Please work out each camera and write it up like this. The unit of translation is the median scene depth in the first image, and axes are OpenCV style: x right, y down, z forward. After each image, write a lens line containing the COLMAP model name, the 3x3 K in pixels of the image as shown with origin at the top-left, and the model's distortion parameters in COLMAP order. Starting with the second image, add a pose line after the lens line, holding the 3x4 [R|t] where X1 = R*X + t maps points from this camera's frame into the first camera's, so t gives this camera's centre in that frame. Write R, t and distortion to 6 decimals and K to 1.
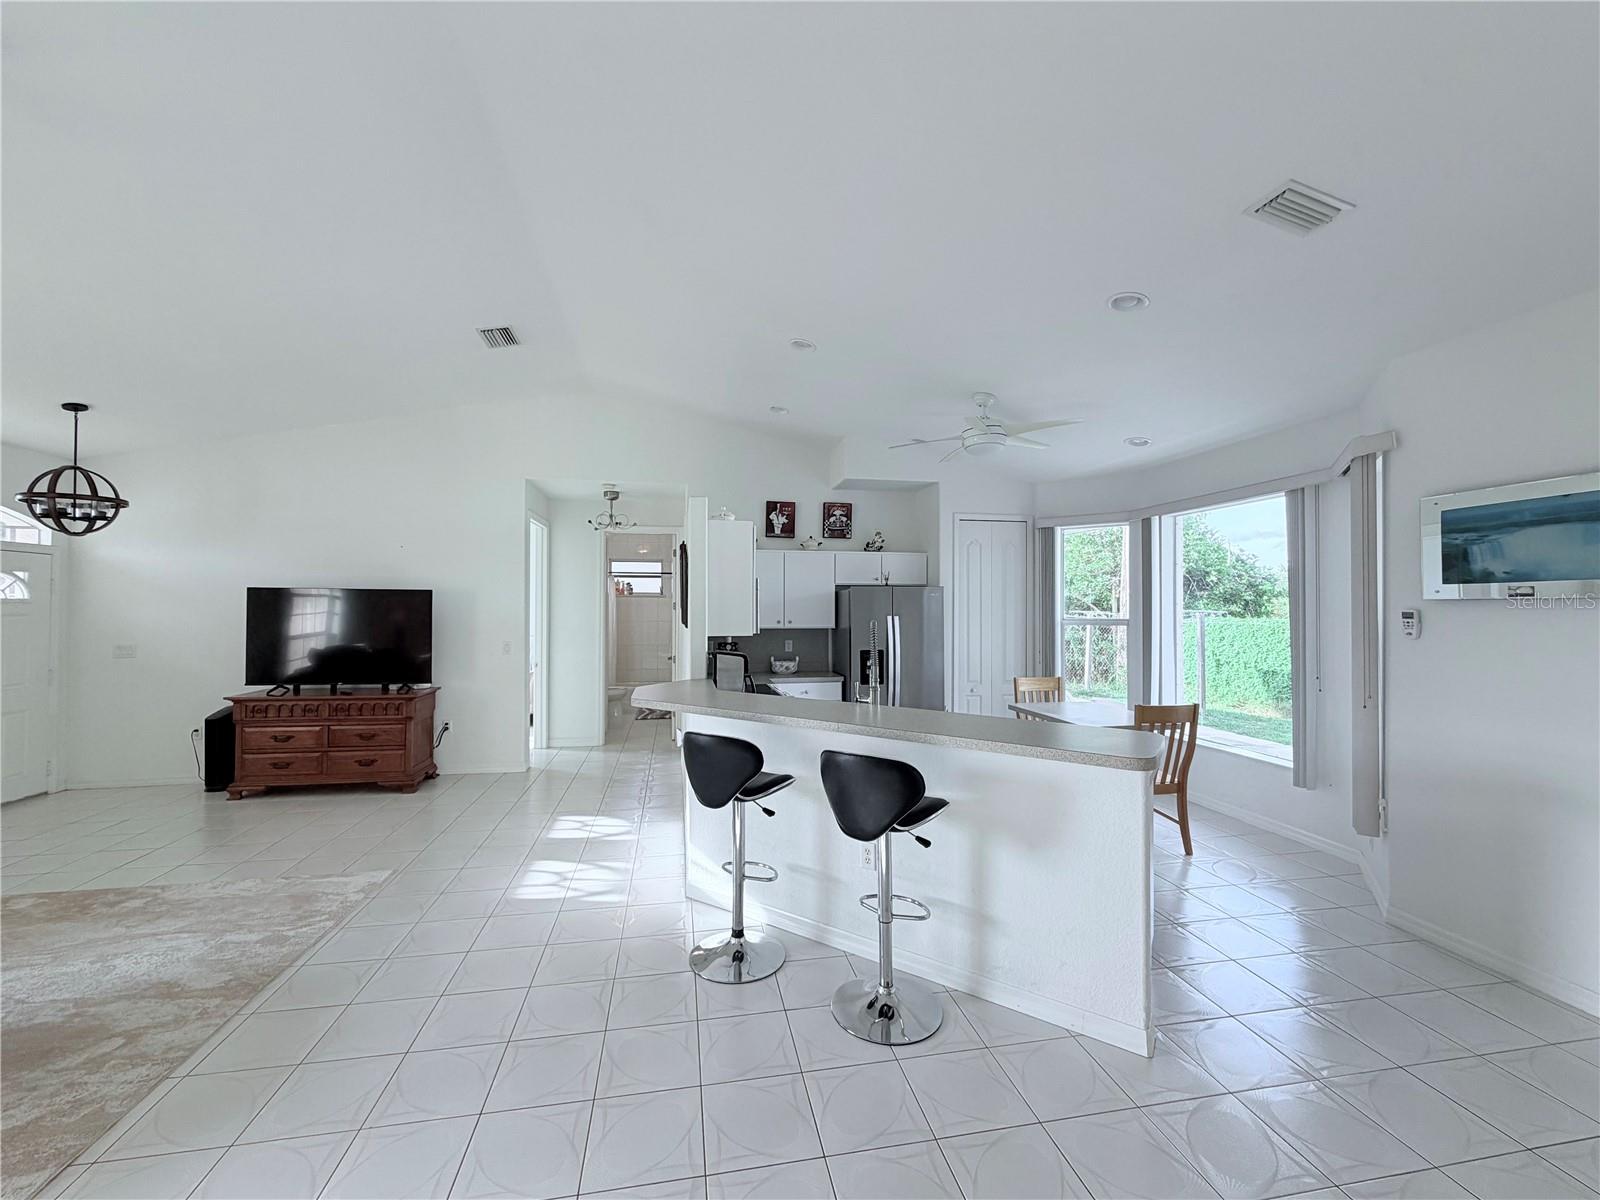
lens RADIAL K [[638.7, 0, 794.3], [0, 638.7, 601.1], [0, 0, 1]] dist [-0.001008, 0.000303]
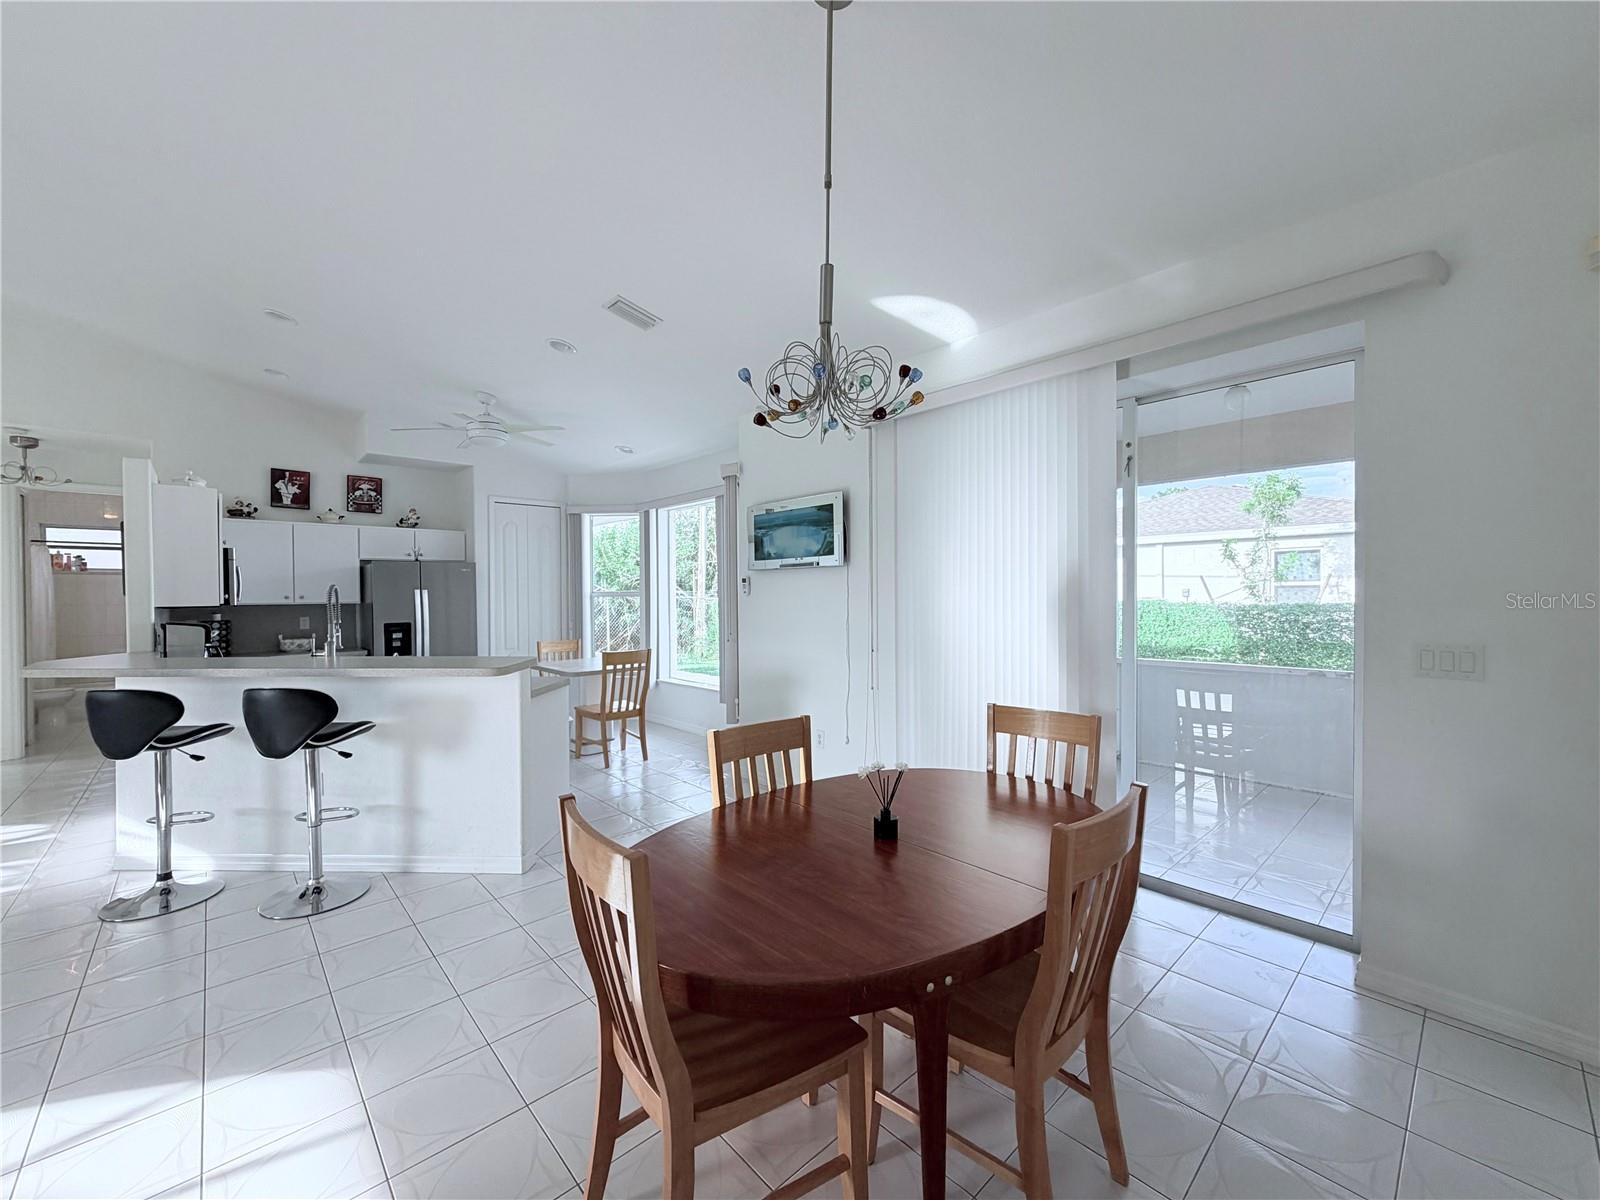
lens RADIAL K [[638.7, 0, 794.3], [0, 638.7, 601.1], [0, 0, 1]] dist [-0.001008, 0.000303]
pose [[0.847516, -0.014891, 0.530560, 0.117680], [0.002693, 0.999714, 0.023757, 0.018840], [-0.530763, -0.018705, 0.847314, -0.216171]]
